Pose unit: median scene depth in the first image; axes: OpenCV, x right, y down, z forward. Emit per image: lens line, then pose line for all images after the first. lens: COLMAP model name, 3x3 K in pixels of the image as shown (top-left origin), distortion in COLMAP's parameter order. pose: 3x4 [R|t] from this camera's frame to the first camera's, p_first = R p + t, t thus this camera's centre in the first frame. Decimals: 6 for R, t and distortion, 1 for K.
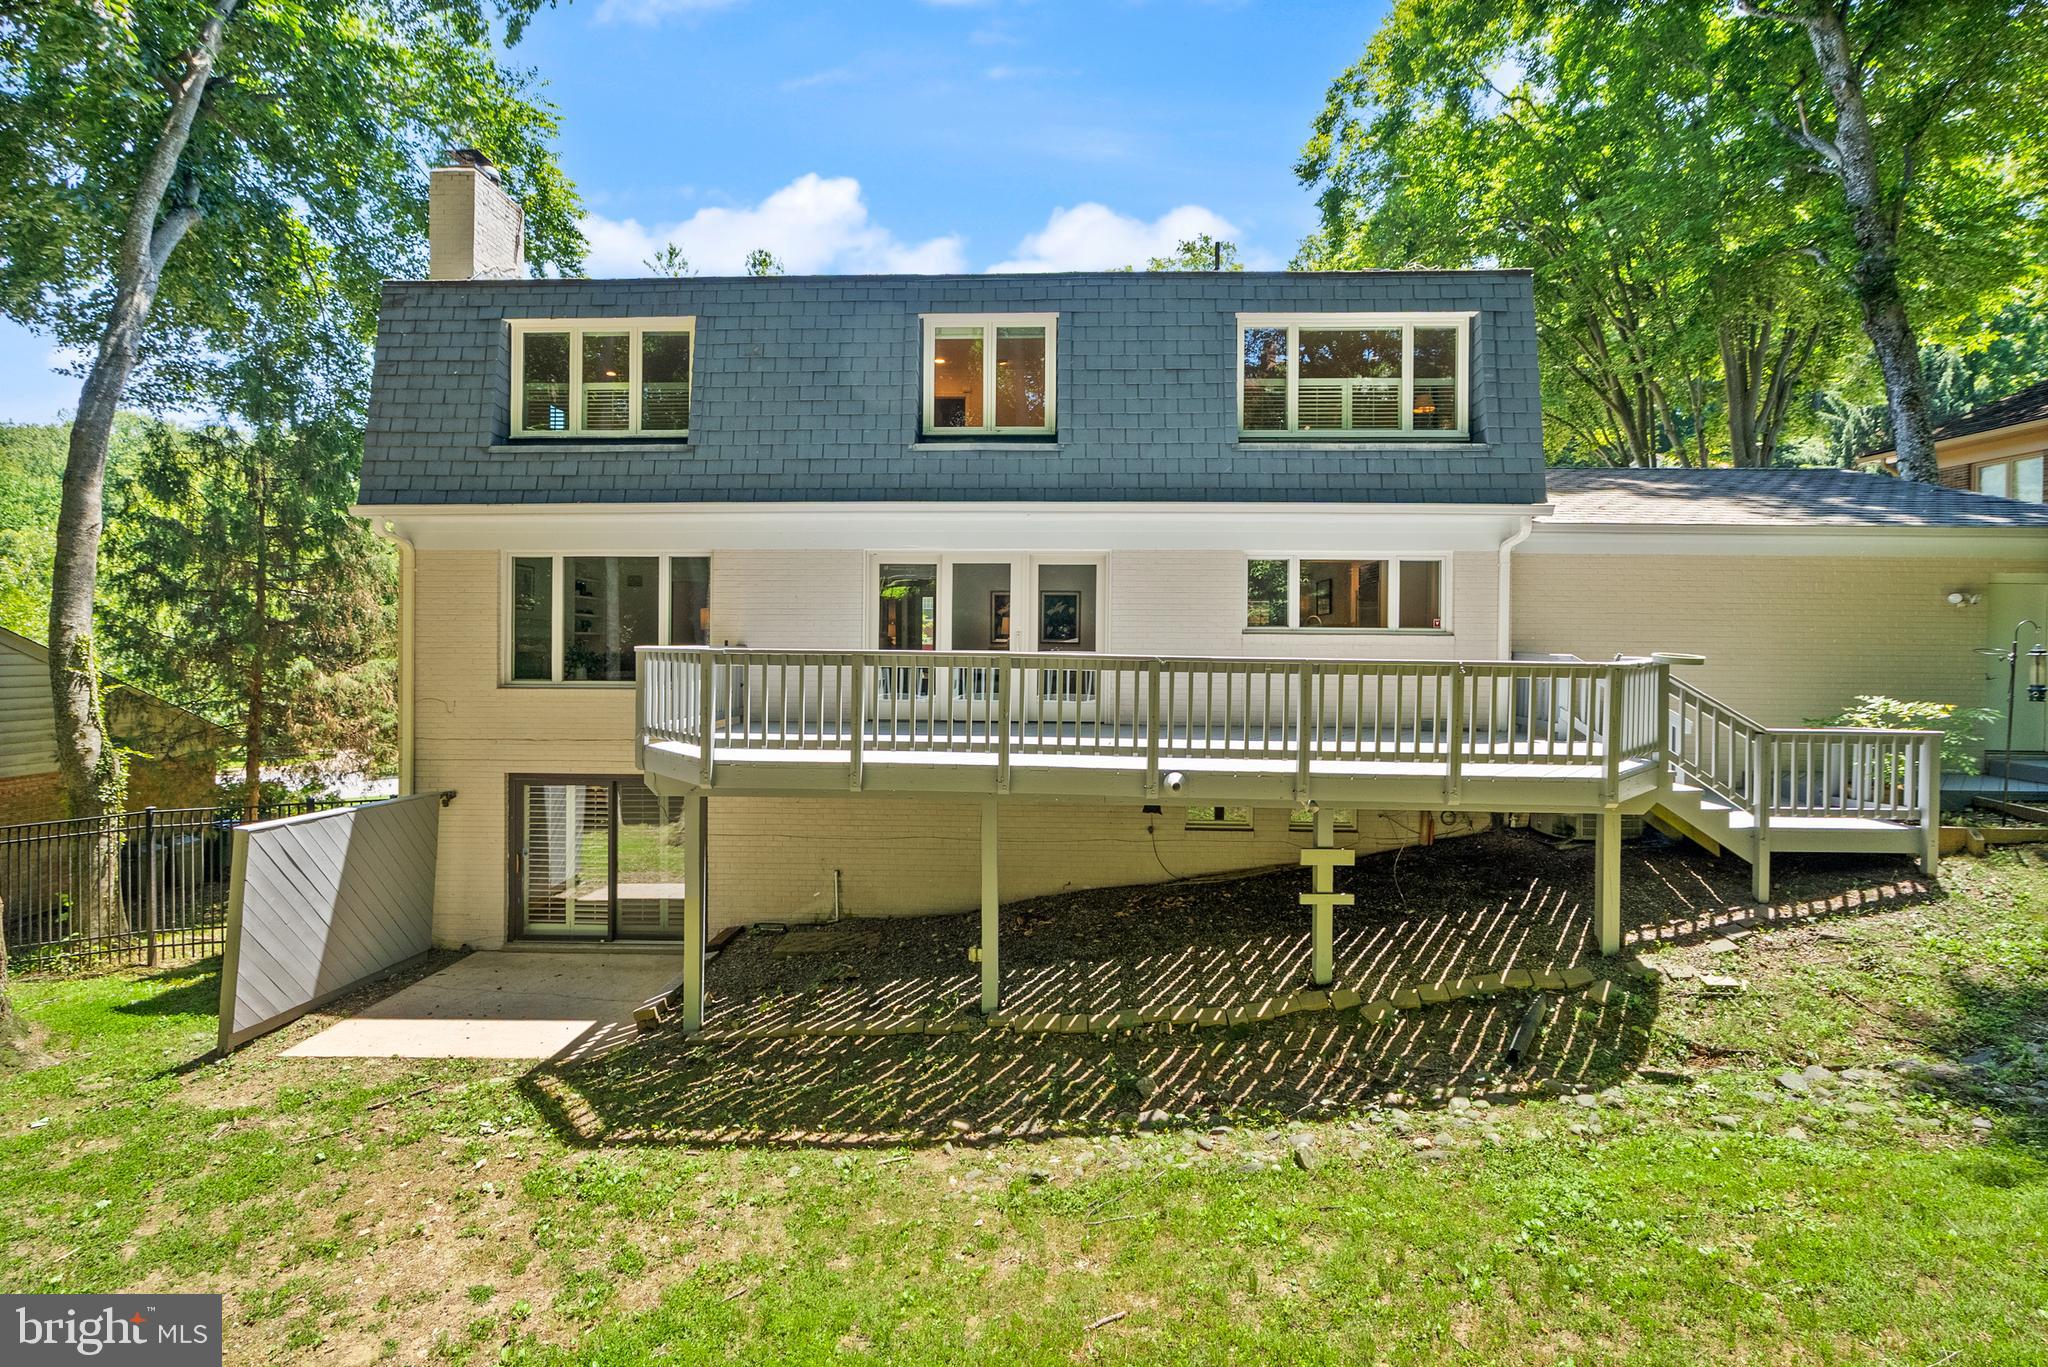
lens RADIAL K [[1190.7, 0, 1024.0], [0, 1190.7, 683.5], [0, 0, 1]] dist [-0.006243, -0.000390]
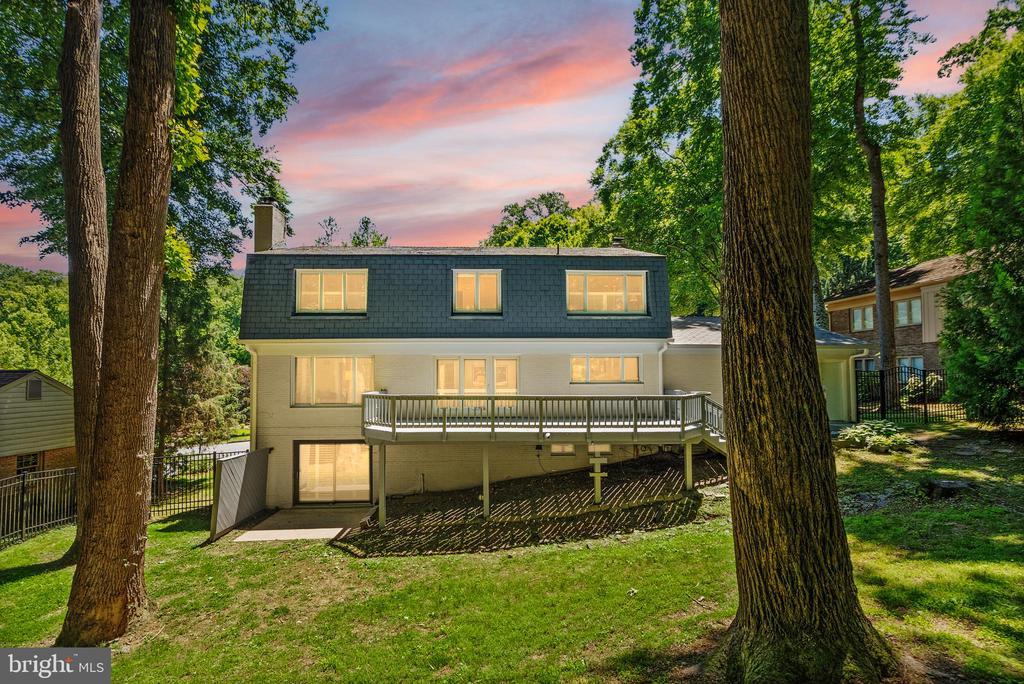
lens RADIAL K [[616.5, 0, 512.0], [0, 616.5, 342.0], [0, 0, 1]] dist [-0.028097, -0.000083]
pose [[0.996817, -0.008929, 0.079223, -0.088608], [0.015690, 0.996246, -0.085139, -0.025415], [-0.078165, 0.086111, 0.993215, -0.585490]]
